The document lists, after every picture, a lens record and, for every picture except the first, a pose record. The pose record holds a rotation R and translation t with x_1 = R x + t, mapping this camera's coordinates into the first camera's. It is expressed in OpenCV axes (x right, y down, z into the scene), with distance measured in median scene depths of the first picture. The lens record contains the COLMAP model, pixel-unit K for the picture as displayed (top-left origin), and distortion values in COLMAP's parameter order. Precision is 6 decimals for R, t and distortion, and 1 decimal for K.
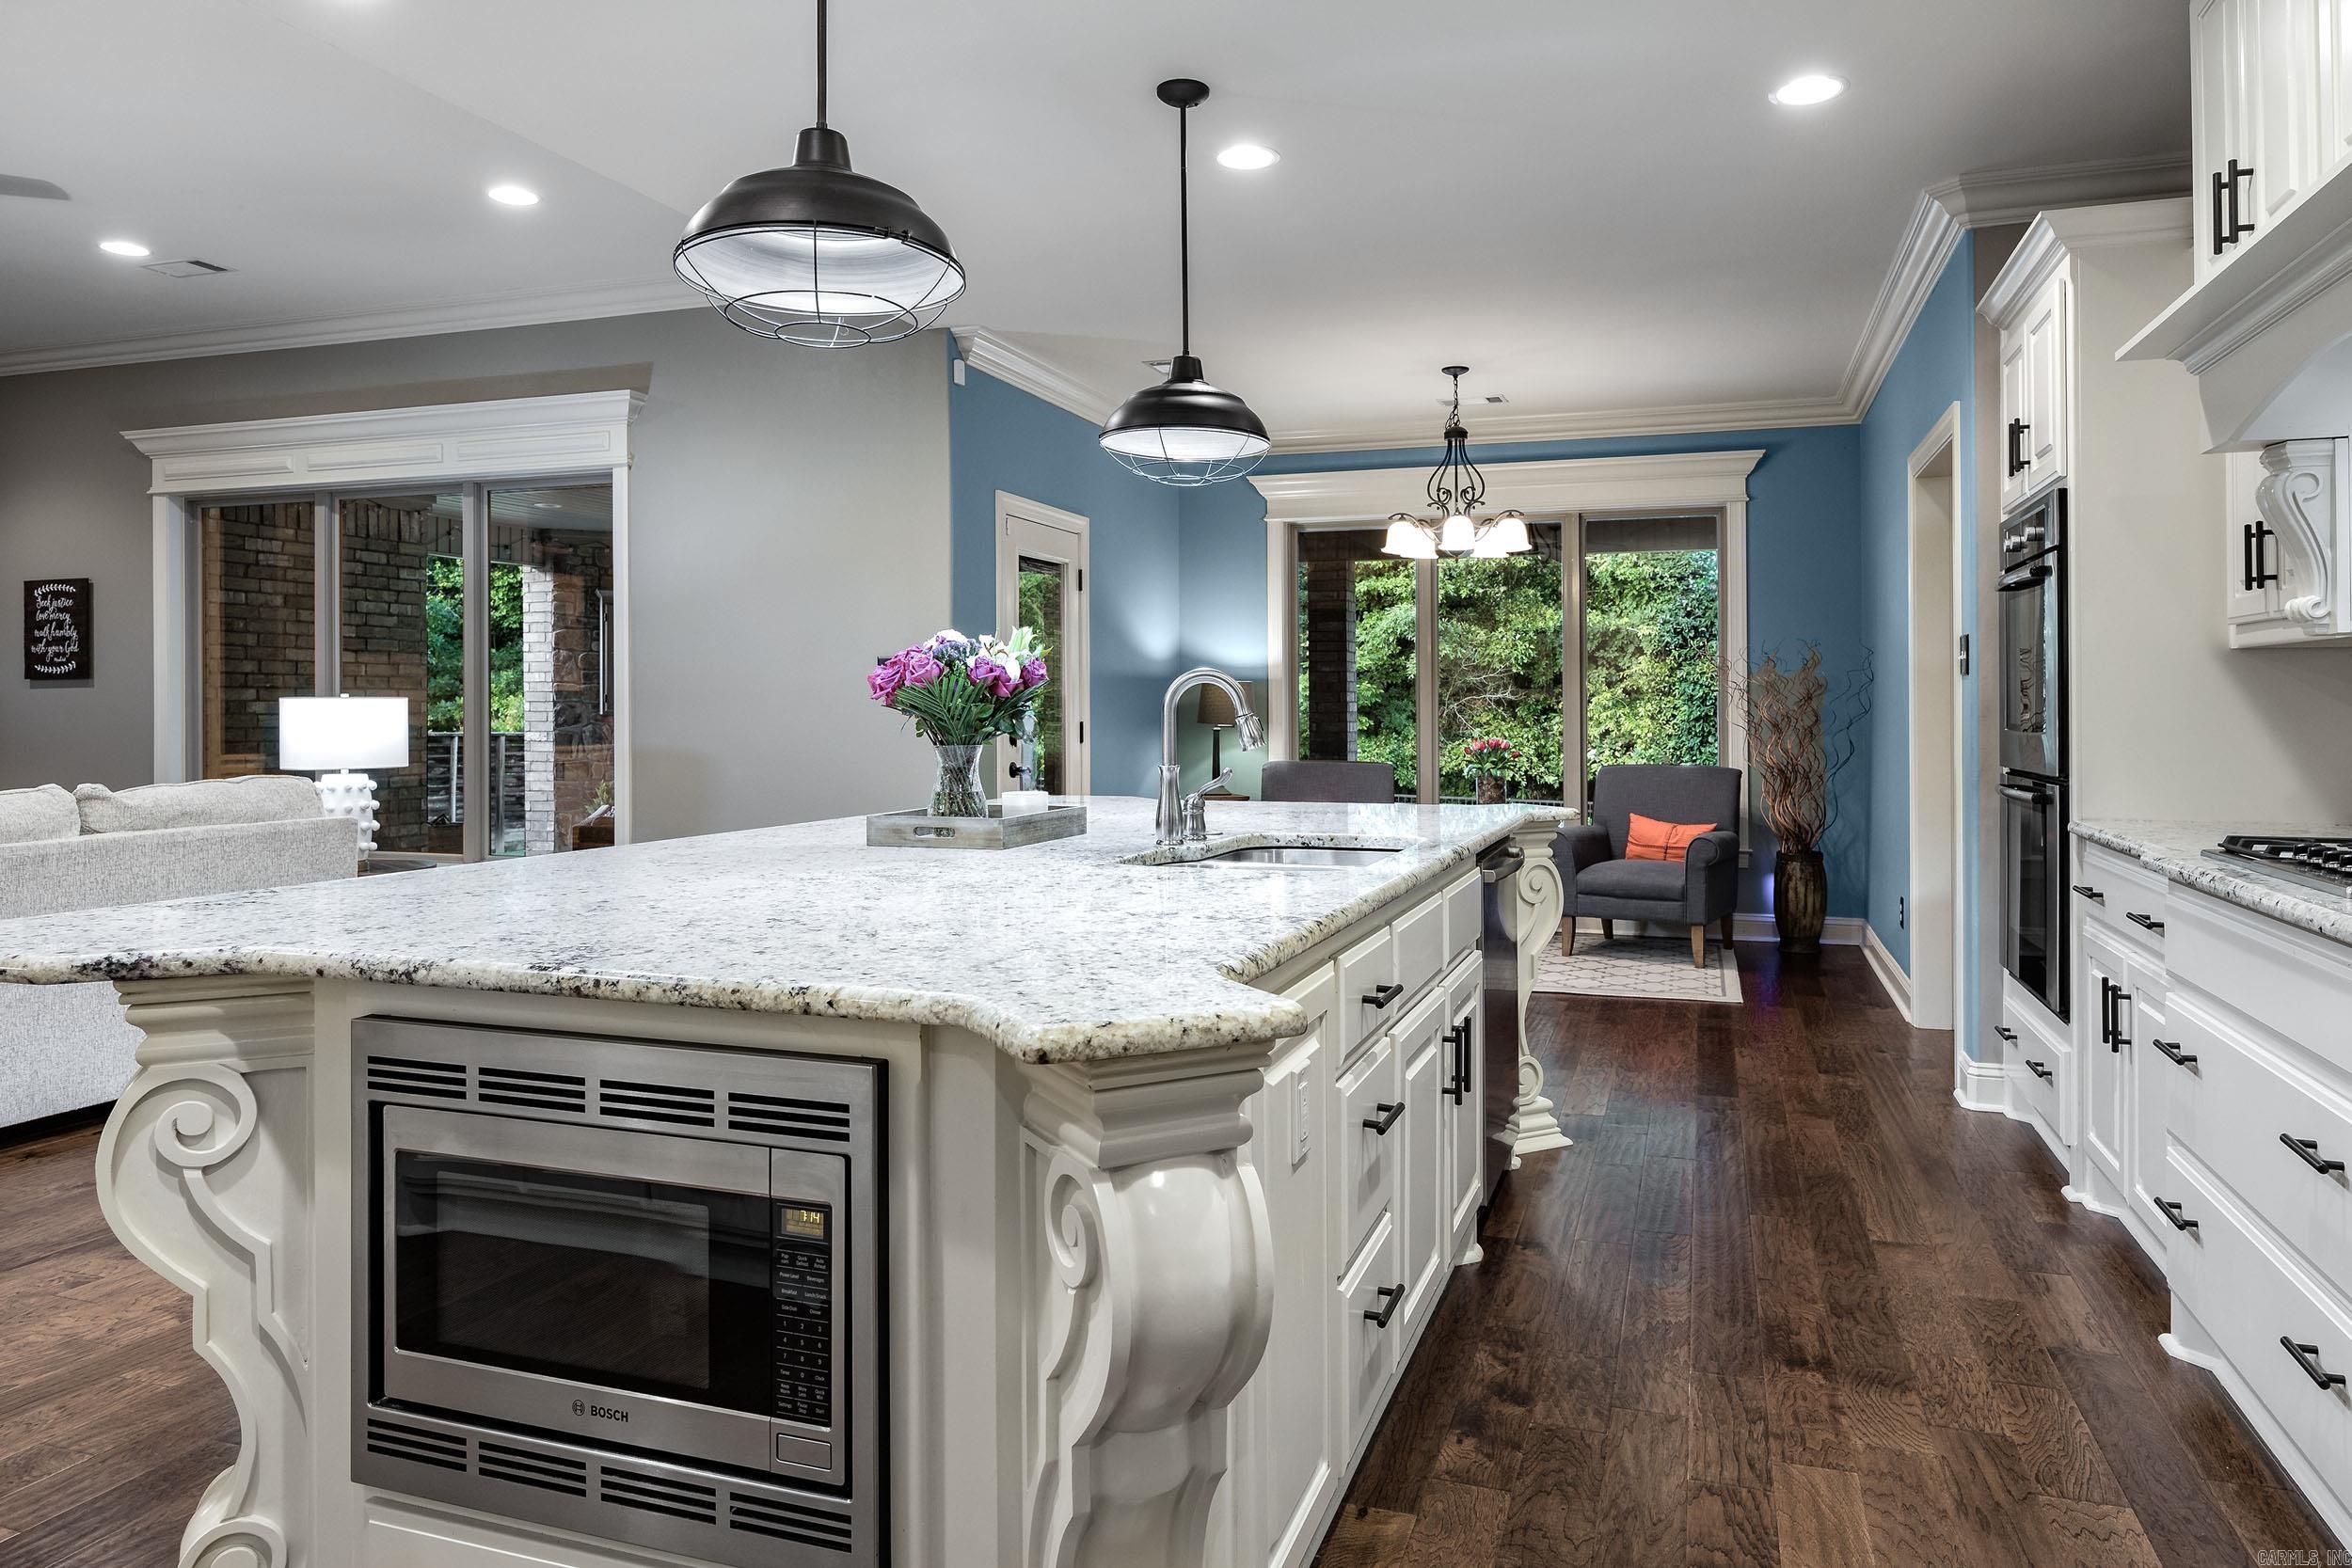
lens RADIAL K [[1500.6, 0, 1215.1], [0, 1500.6, 682.5], [0, 0, 1]] dist [0.002475, -0.001236]
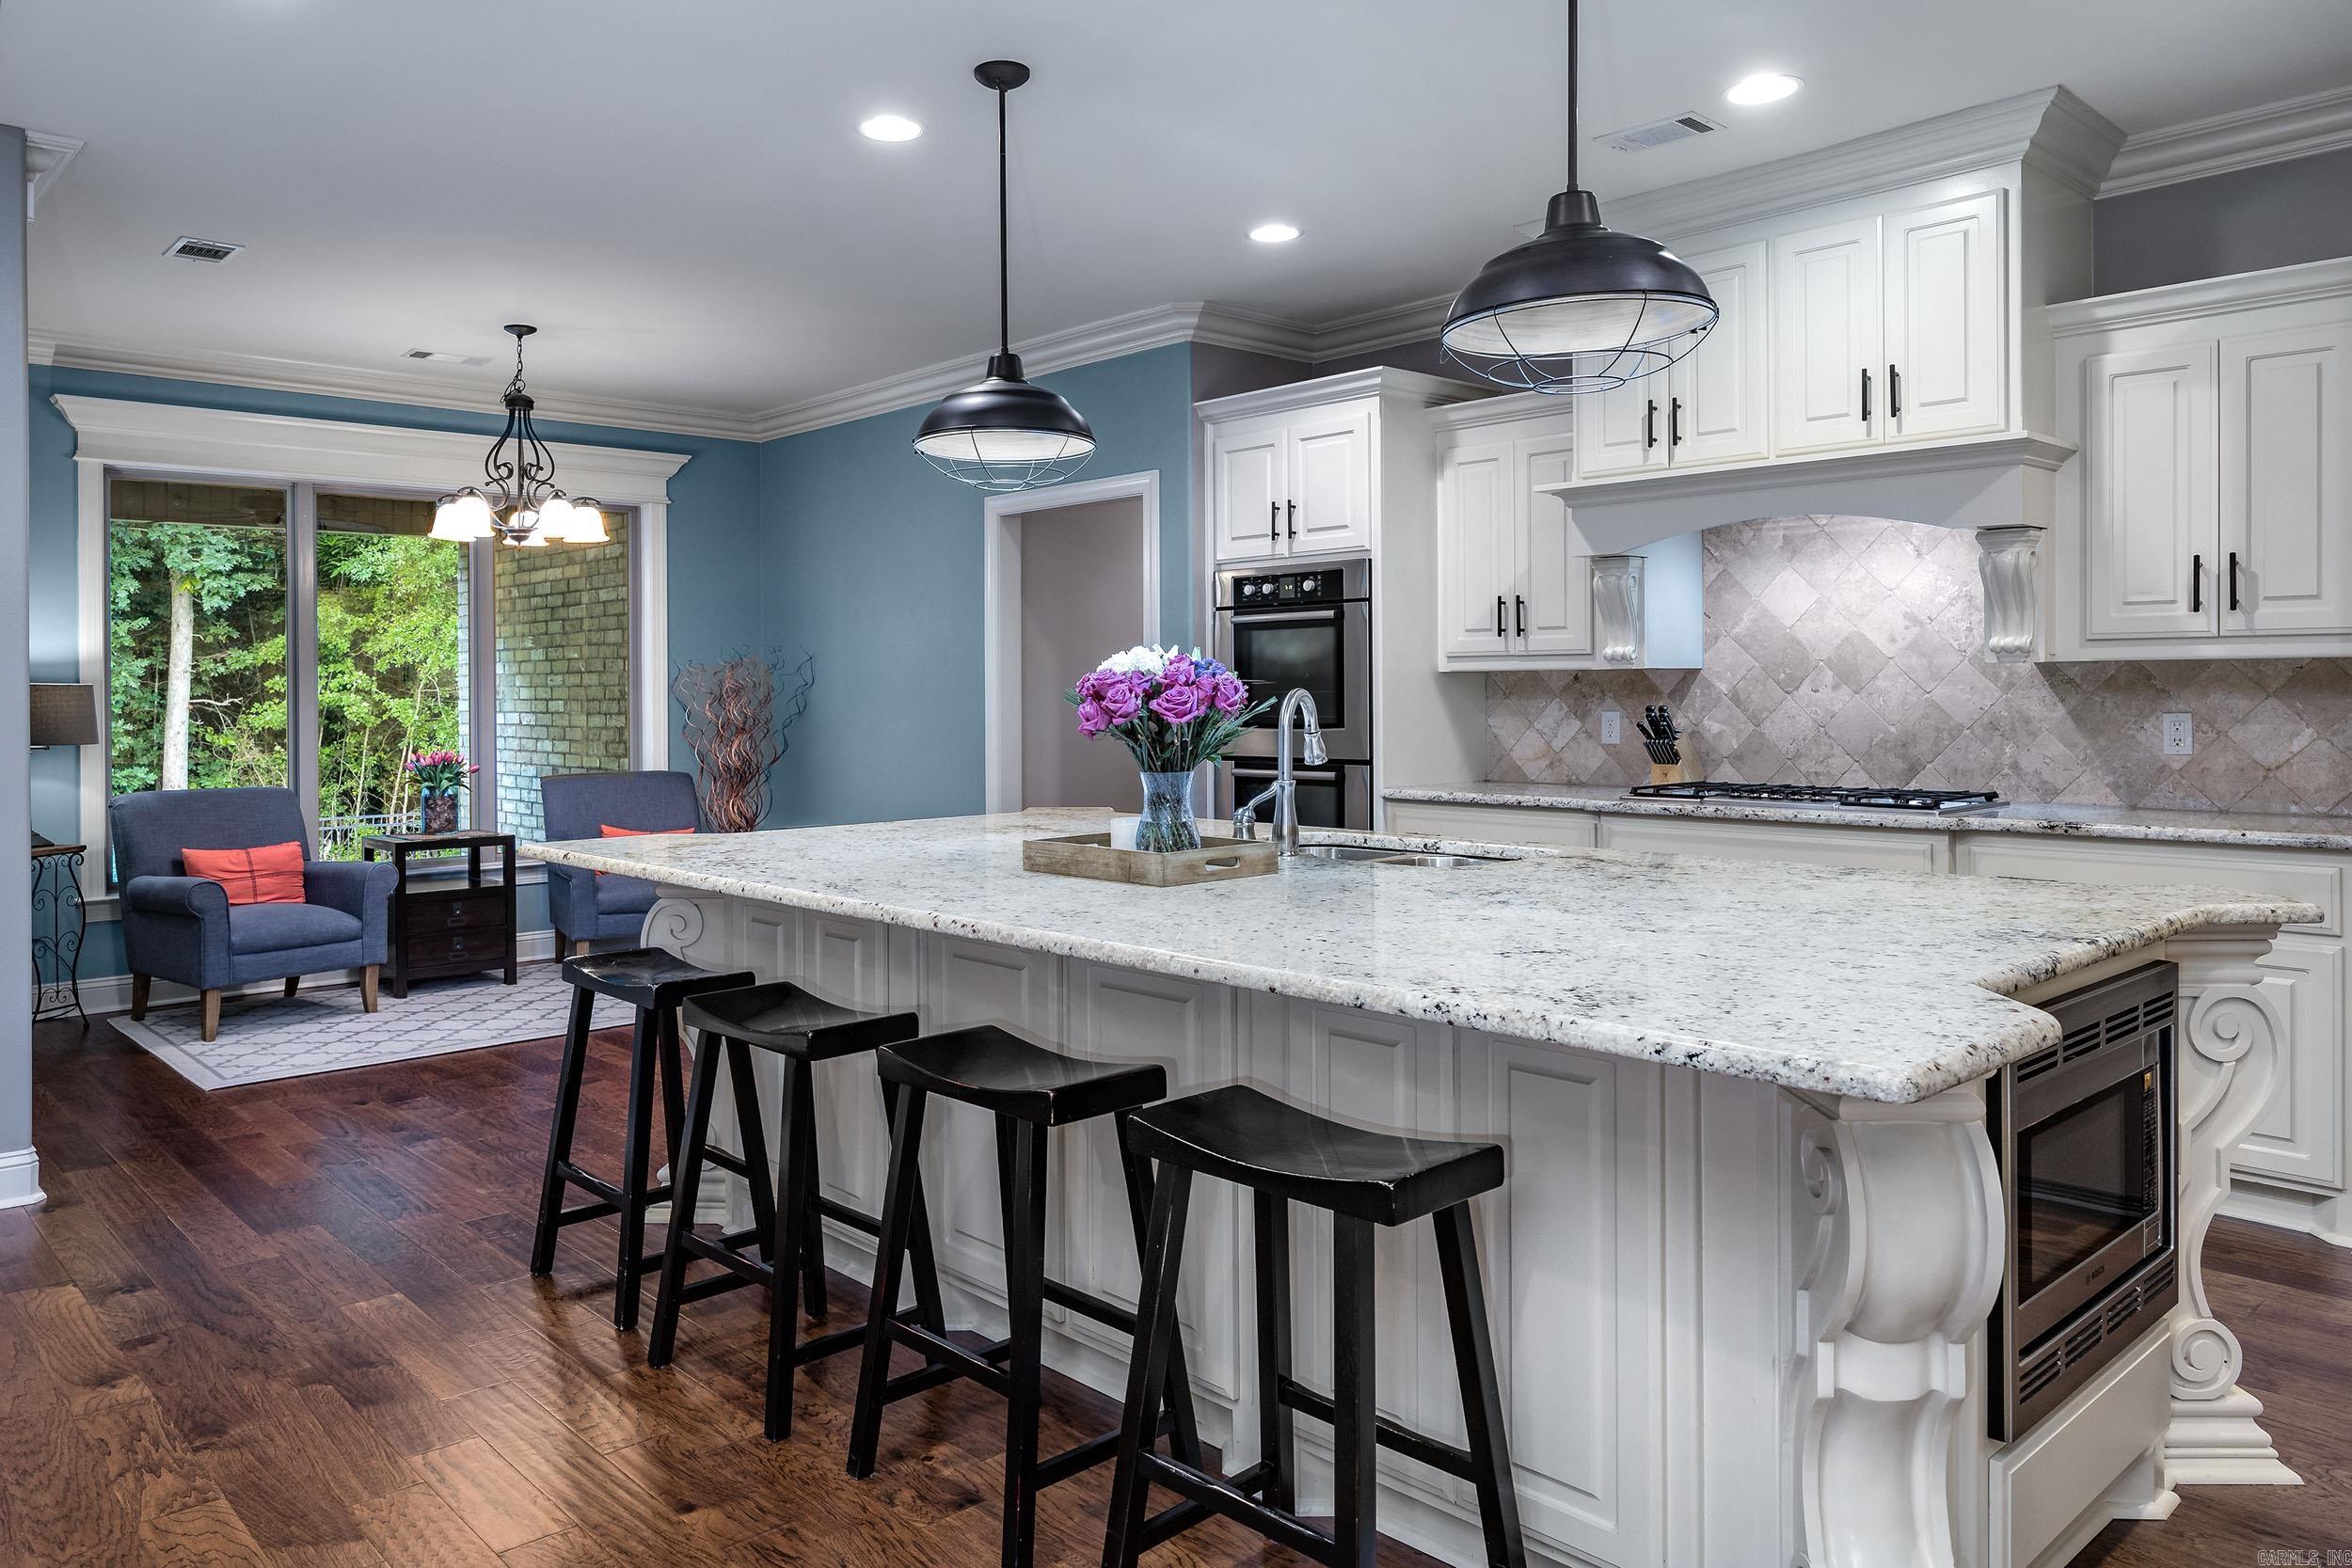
lens RADIAL K [[1605.7, 0, 1059.9], [0, 1605.7, 708.7], [0, 0, 1]] dist [-0.004754, -0.001224]
pose [[0.511393, -0.011204, 0.859274, -0.843881], [-0.006682, 0.999833, 0.017013, -0.009335], [-0.859321, -0.014442, 0.511232, 0.438206]]
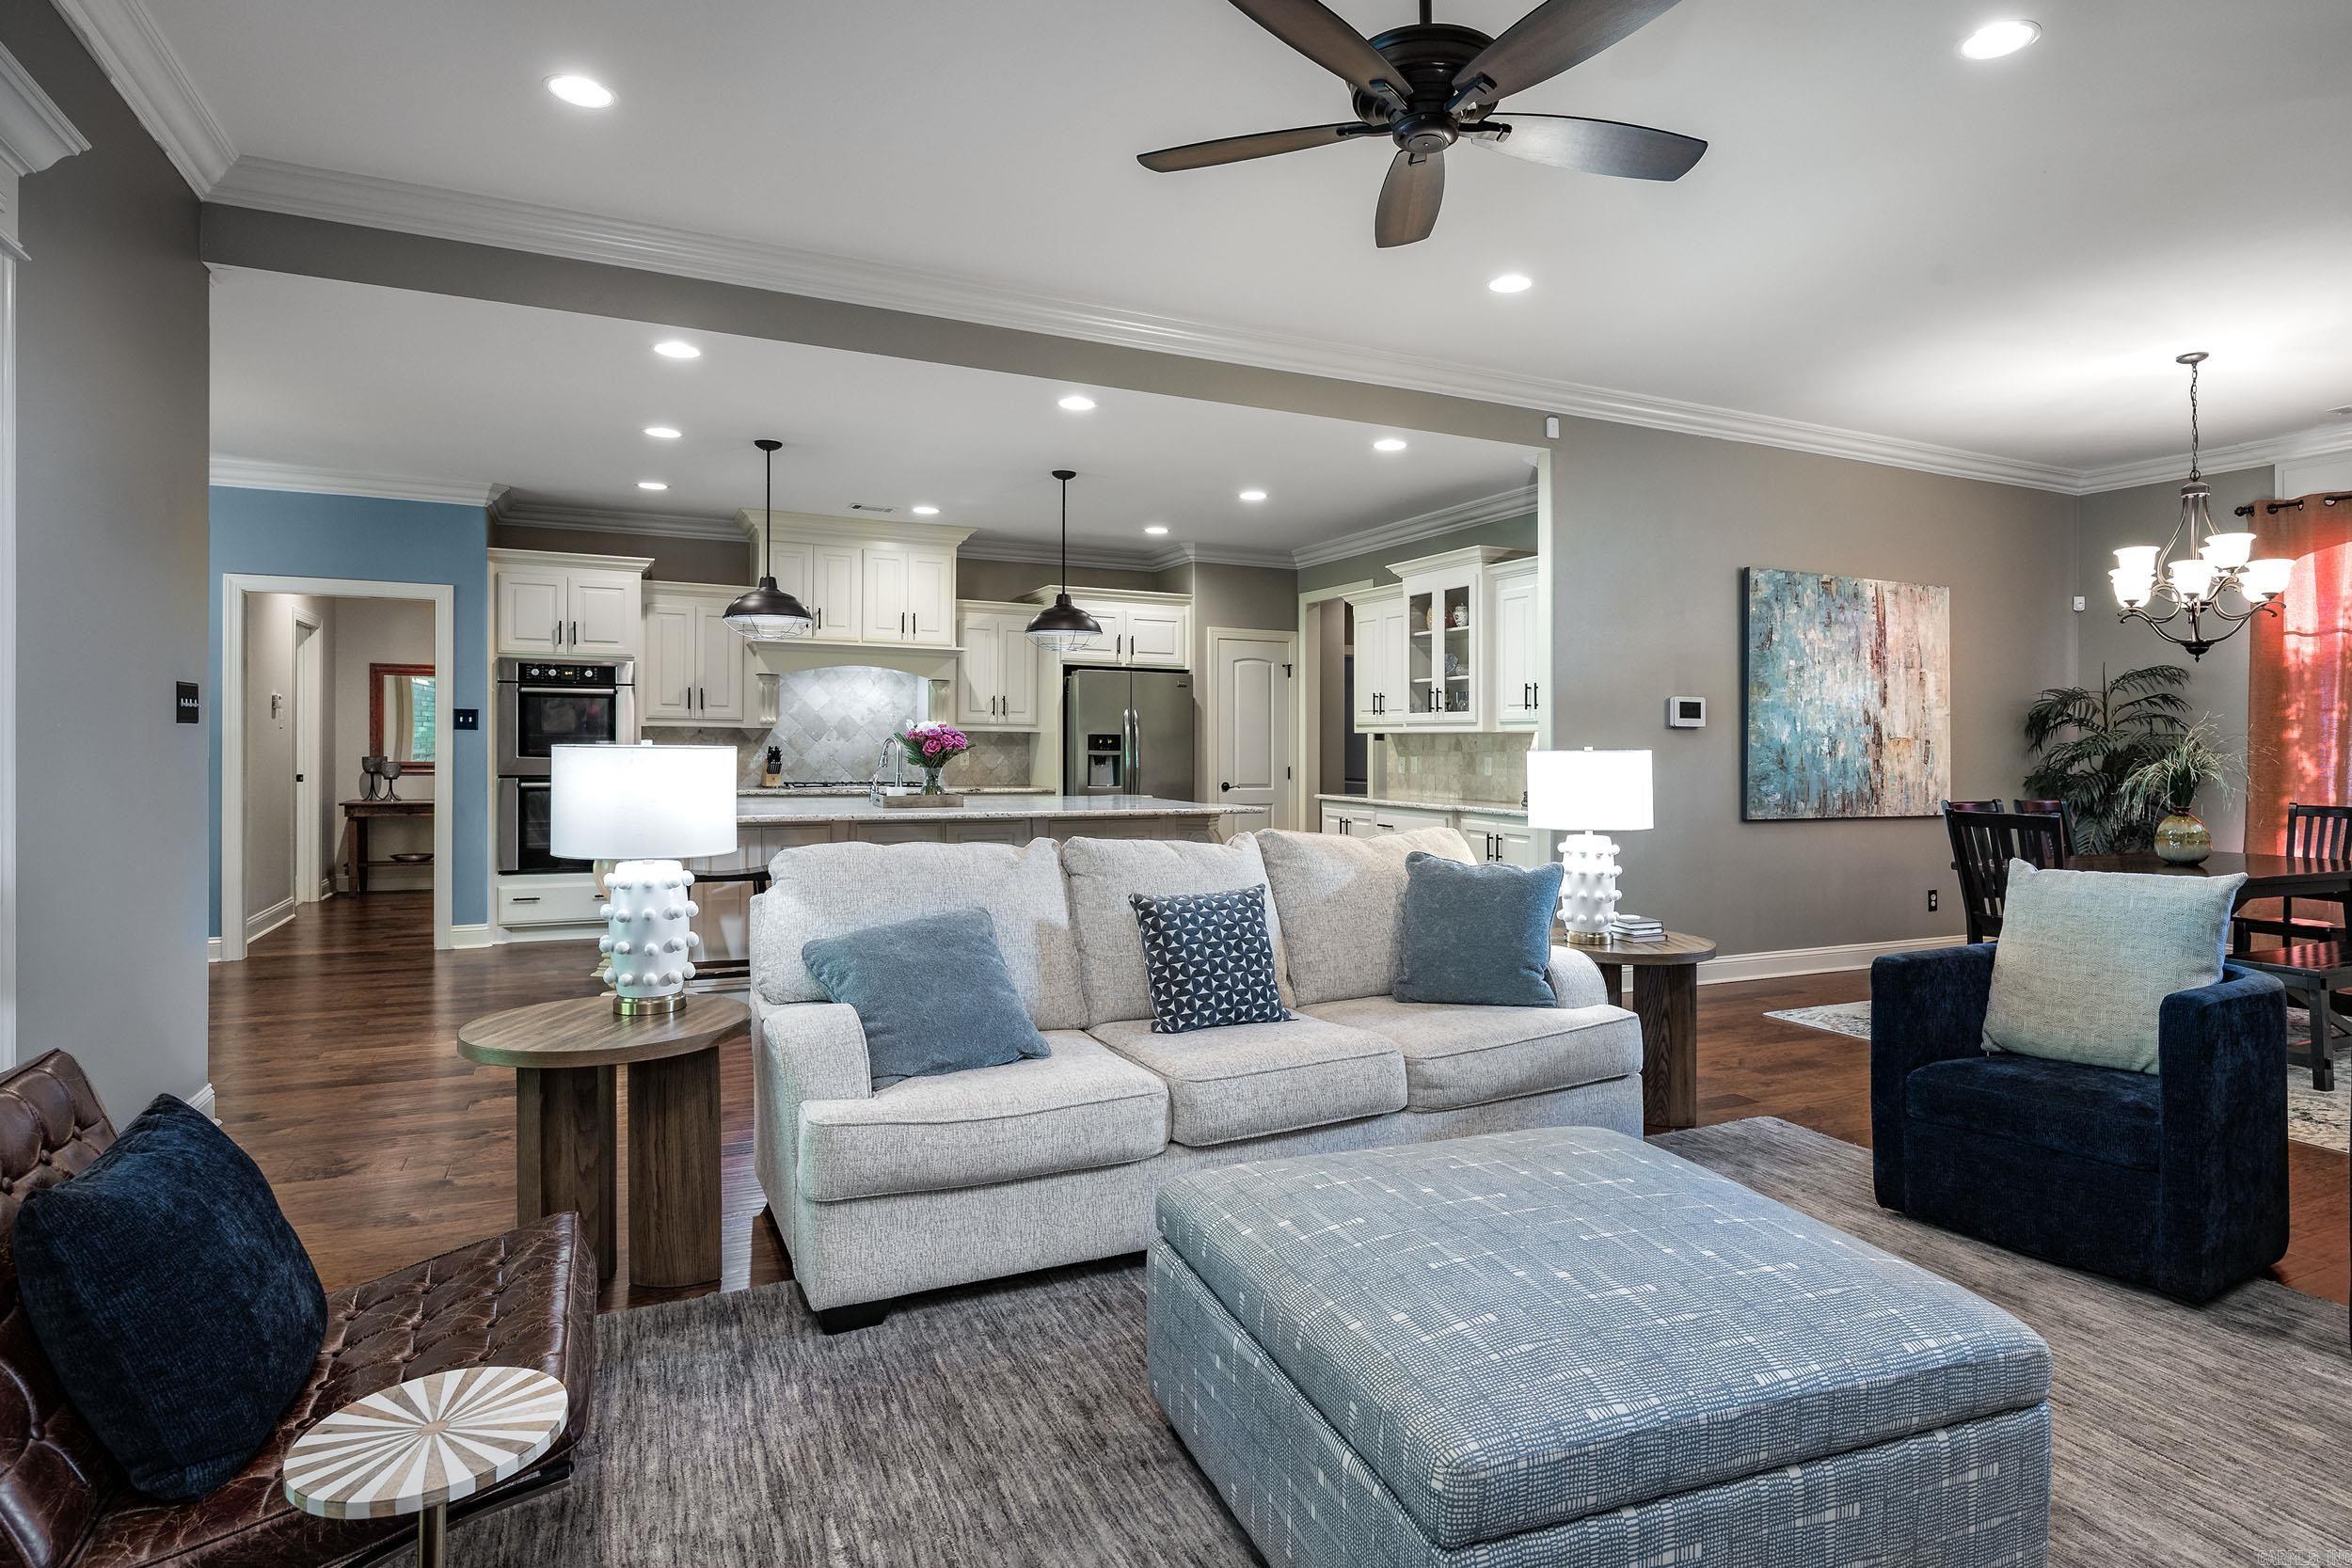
lens RADIAL K [[1317.3, 0, 1278.2], [0, 1317.3, 733.0], [0, 0, 1]] dist [-0.005214, -0.003274]
pose [[-0.713390, 0.001822, 0.700765, -1.687664], [-0.020367, 0.999520, -0.023332, 0.020806], [-0.700471, -0.030917, -0.713011, 1.712493]]
